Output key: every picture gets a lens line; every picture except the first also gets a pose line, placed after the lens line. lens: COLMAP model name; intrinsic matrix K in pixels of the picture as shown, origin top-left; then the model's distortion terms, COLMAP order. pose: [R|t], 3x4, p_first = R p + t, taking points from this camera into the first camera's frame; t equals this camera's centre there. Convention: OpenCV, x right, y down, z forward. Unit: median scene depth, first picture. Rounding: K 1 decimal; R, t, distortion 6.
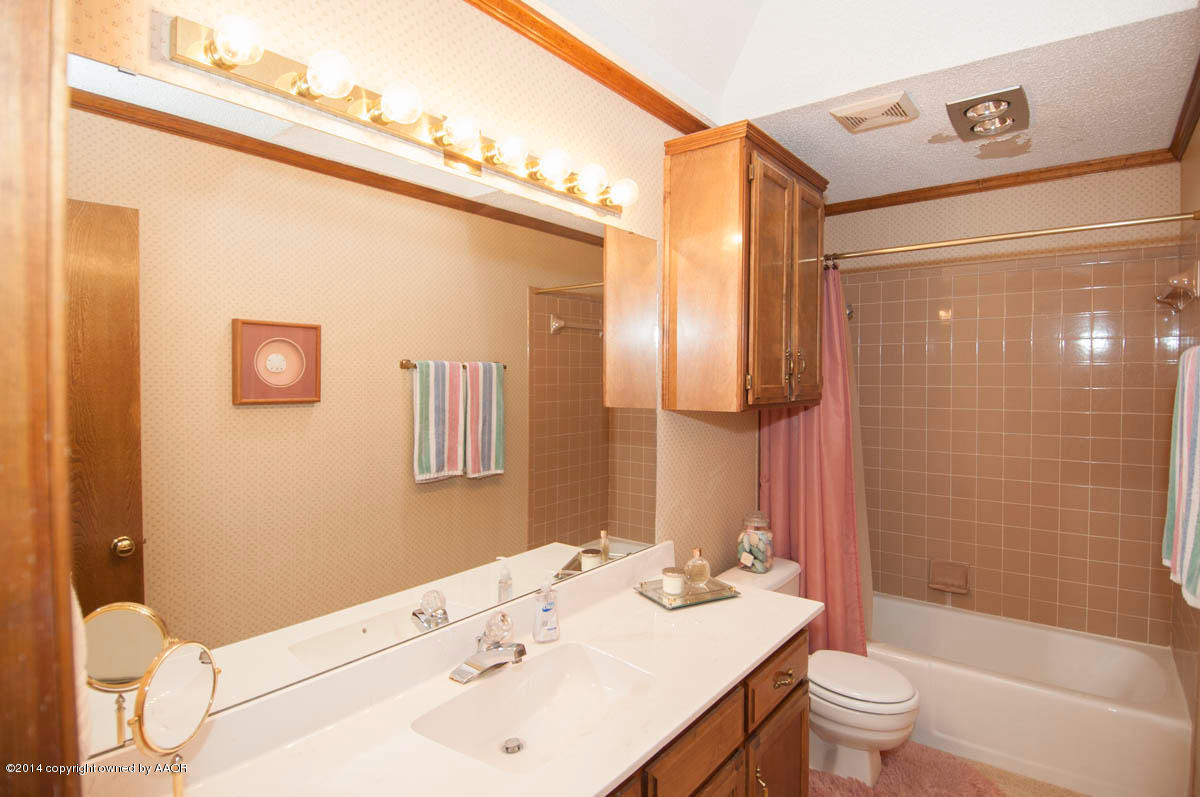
lens RADIAL K [[630.2, 0, 601.6], [0, 630.2, 390.4], [0, 0, 1]] dist [0.044792, -0.050103]
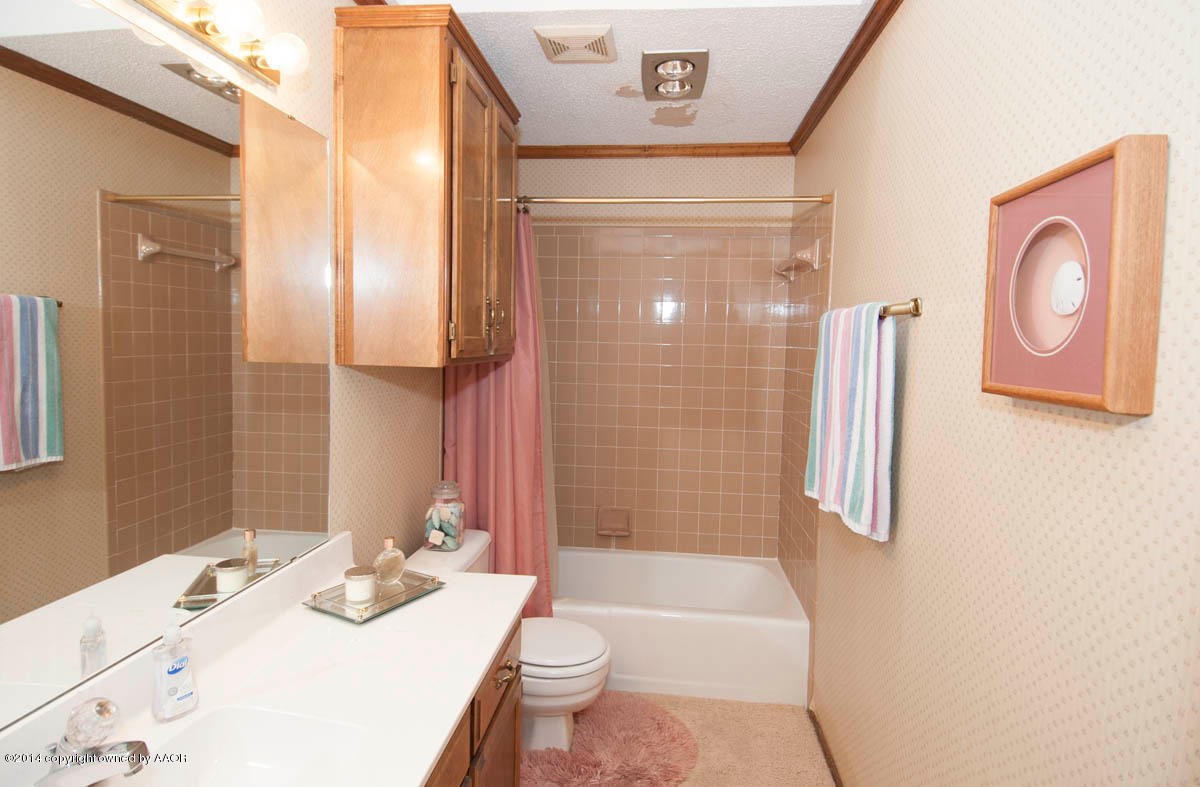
lens RADIAL K [[636.8, 0, 606.4], [0, 636.8, 383.0], [0, 0, 1]] dist [0.050214, -0.056484]
pose [[0.844005, -0.017977, 0.536034, -0.043741], [-0.011134, 0.998635, 0.051022, 0.008483], [-0.536220, -0.049031, 0.842653, 0.157955]]
